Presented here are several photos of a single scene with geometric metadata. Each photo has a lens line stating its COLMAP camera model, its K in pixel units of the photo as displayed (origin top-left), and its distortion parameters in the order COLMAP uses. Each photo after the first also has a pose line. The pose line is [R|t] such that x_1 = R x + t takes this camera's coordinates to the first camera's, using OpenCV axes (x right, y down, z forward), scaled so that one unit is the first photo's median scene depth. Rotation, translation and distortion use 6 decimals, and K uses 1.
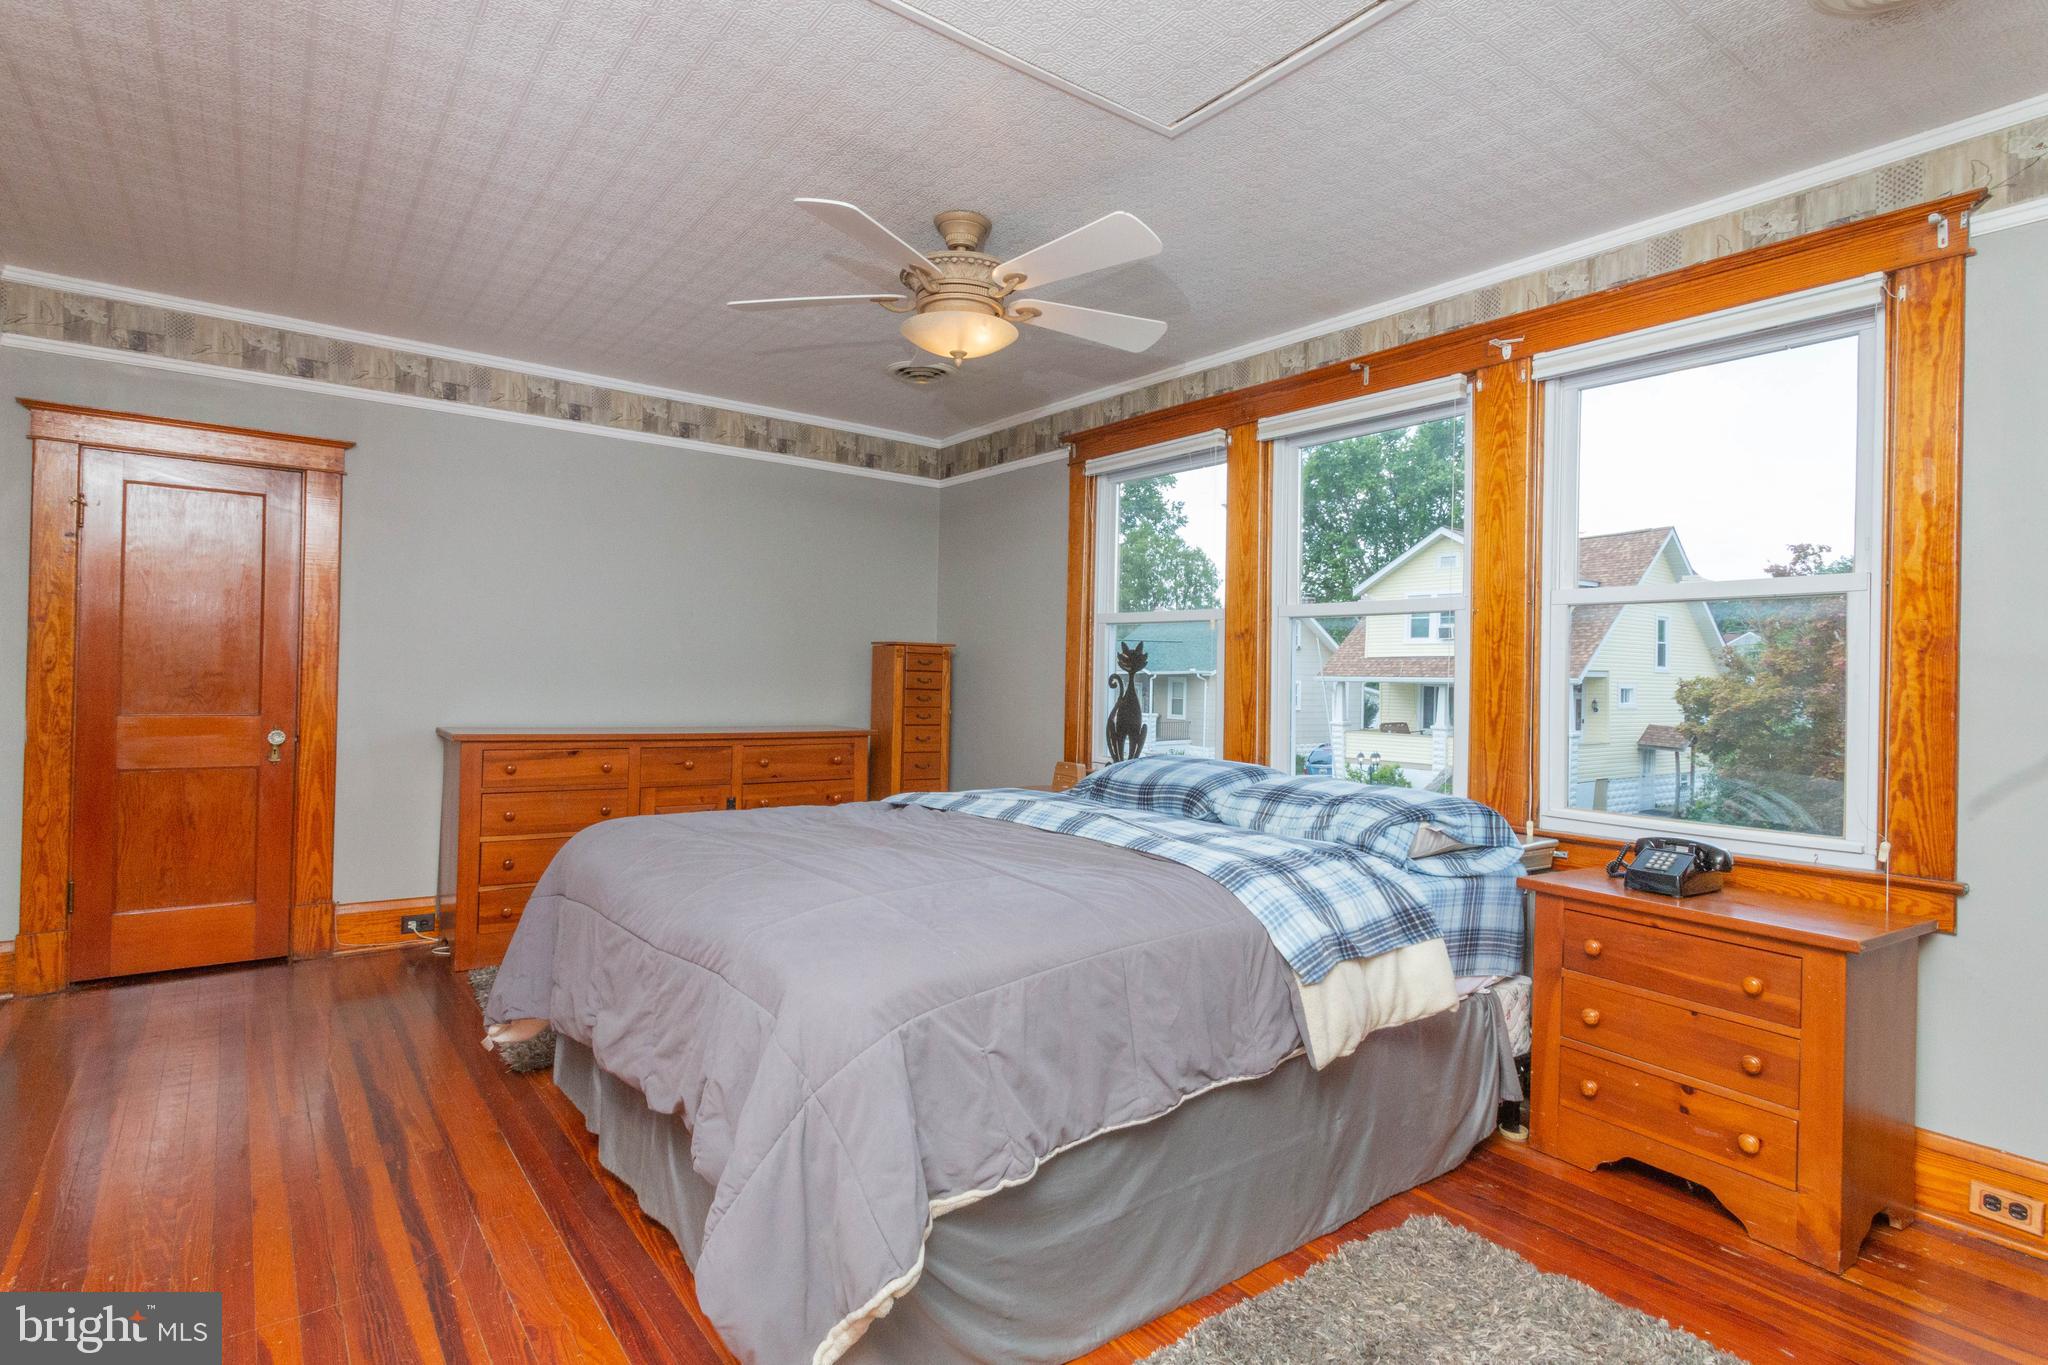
lens RADIAL K [[984.0, 0, 1018.3], [0, 984.0, 666.5], [0, 0, 1]] dist [-0.069105, 0.025757]
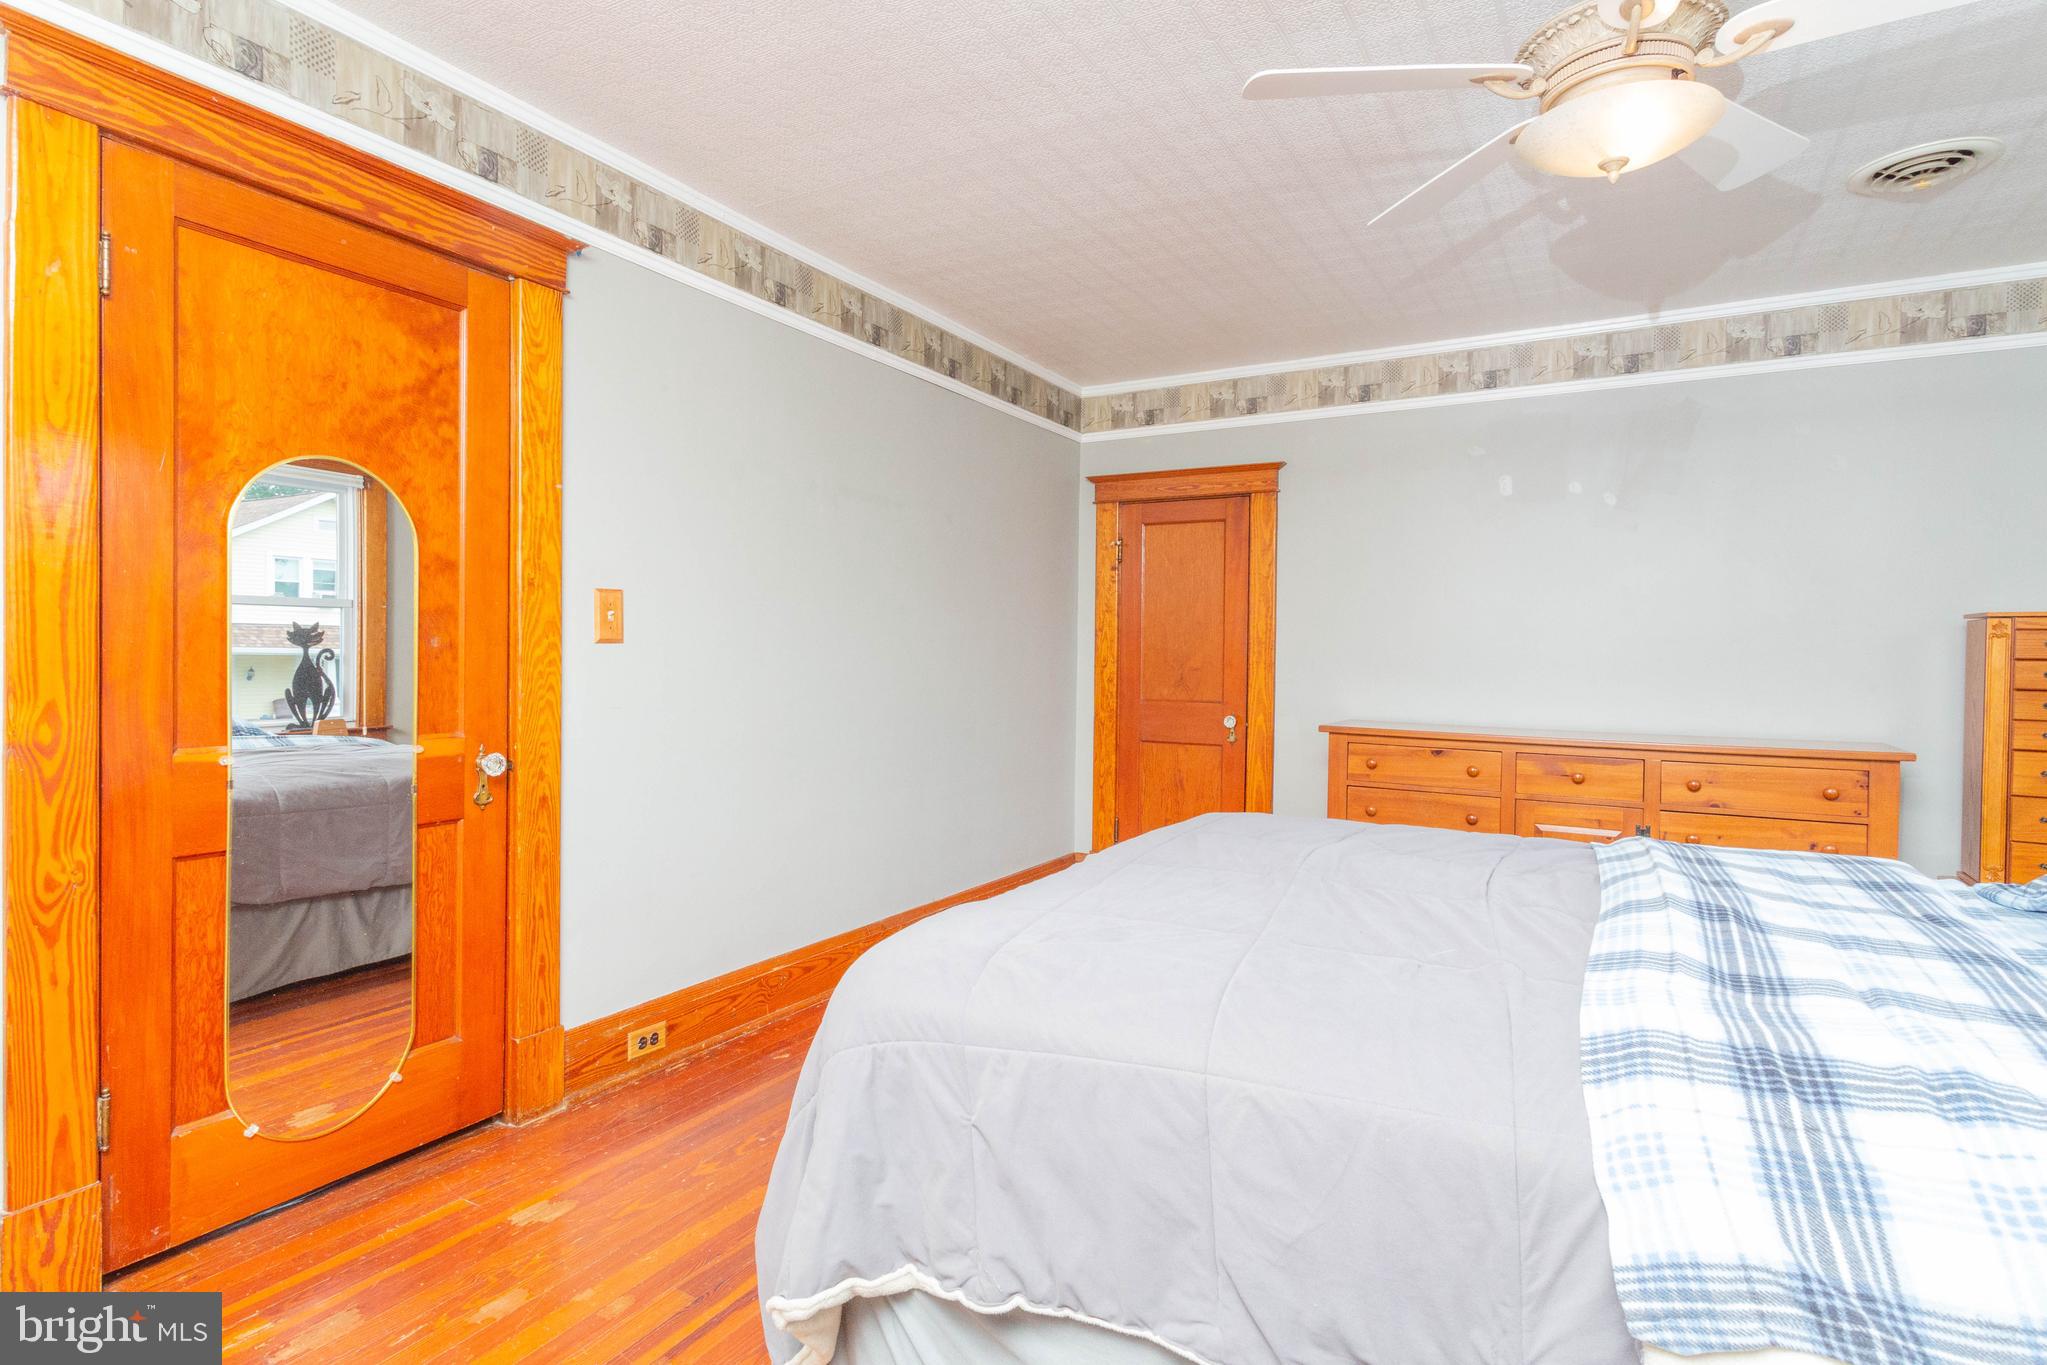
lens RADIAL K [[1014.6, 0, 1028.2], [0, 1014.6, 649.0], [0, 0, 1]] dist [0.029060, -0.000081]
pose [[0.417849, -0.020593, -0.908283, 0.297285], [0.011095, 0.999784, -0.017563, 0.003354], [0.908449, -0.002739, 0.417988, 0.257644]]
